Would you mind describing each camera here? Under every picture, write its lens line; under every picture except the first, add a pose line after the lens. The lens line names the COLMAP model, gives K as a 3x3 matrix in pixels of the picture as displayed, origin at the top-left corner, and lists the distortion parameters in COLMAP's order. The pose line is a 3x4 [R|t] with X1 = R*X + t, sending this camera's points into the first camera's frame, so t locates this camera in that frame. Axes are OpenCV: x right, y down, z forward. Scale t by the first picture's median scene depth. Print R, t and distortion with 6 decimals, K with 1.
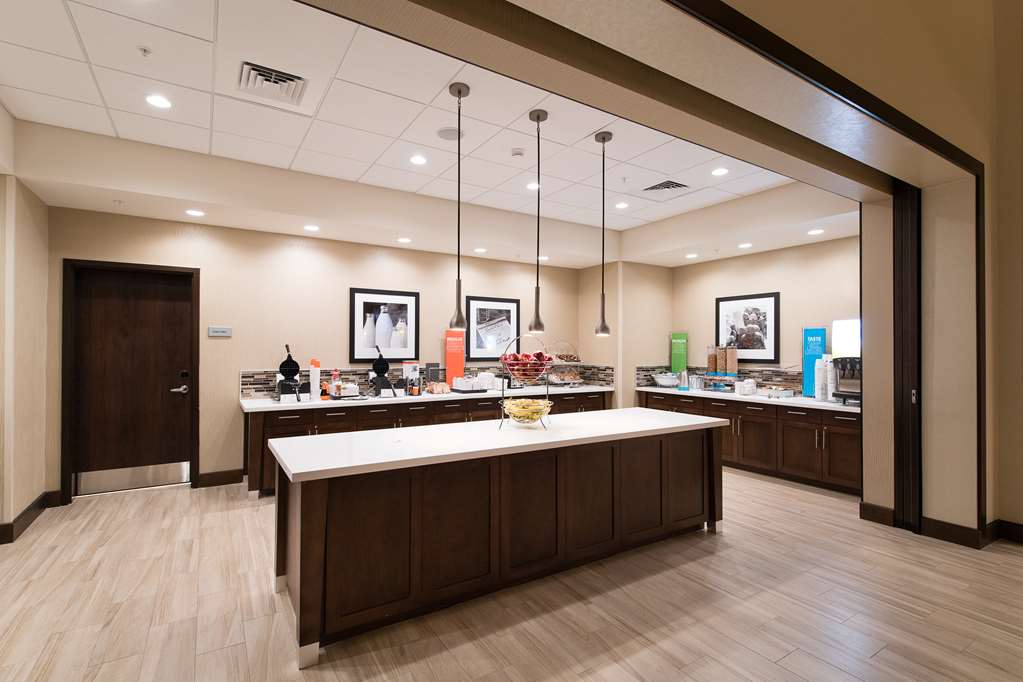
lens RADIAL K [[484.7, 0, 511.4], [0, 484.7, 340.3], [0, 0, 1]] dist [0.011659, -0.002543]
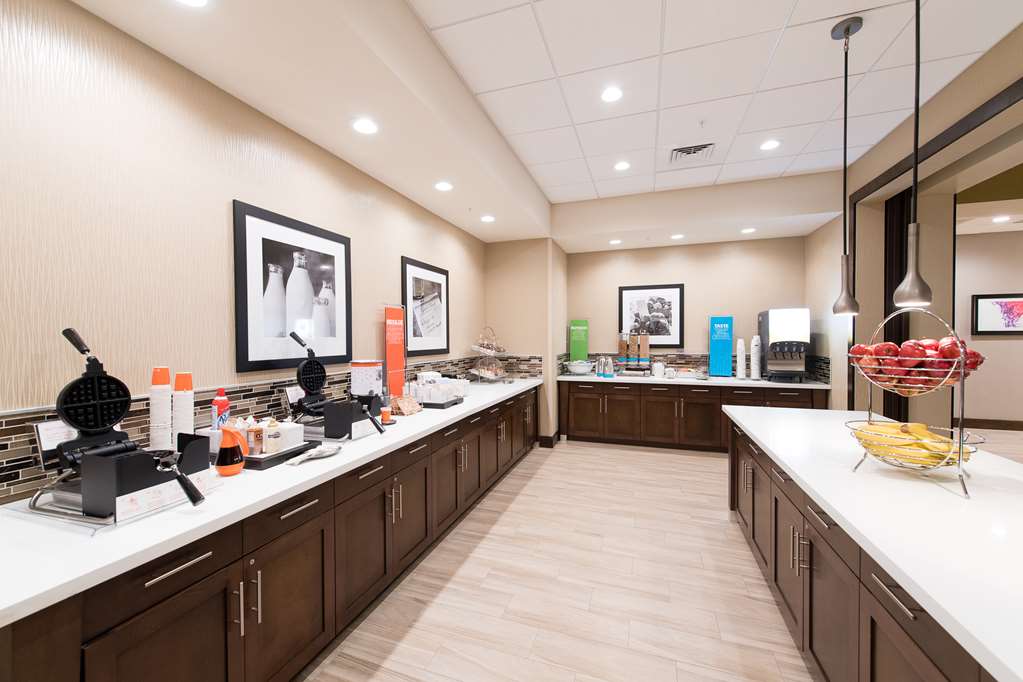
lens RADIAL K [[403.8, 0, 507.8], [0, 403.8, 343.3], [0, 0, 1]] dist [-0.002908, -0.000238]
pose [[0.786703, -0.018192, 0.617063, -0.337794], [-0.001587, 0.999503, 0.031491, 0.008438], [-0.617329, -0.025753, 0.786283, 0.515386]]
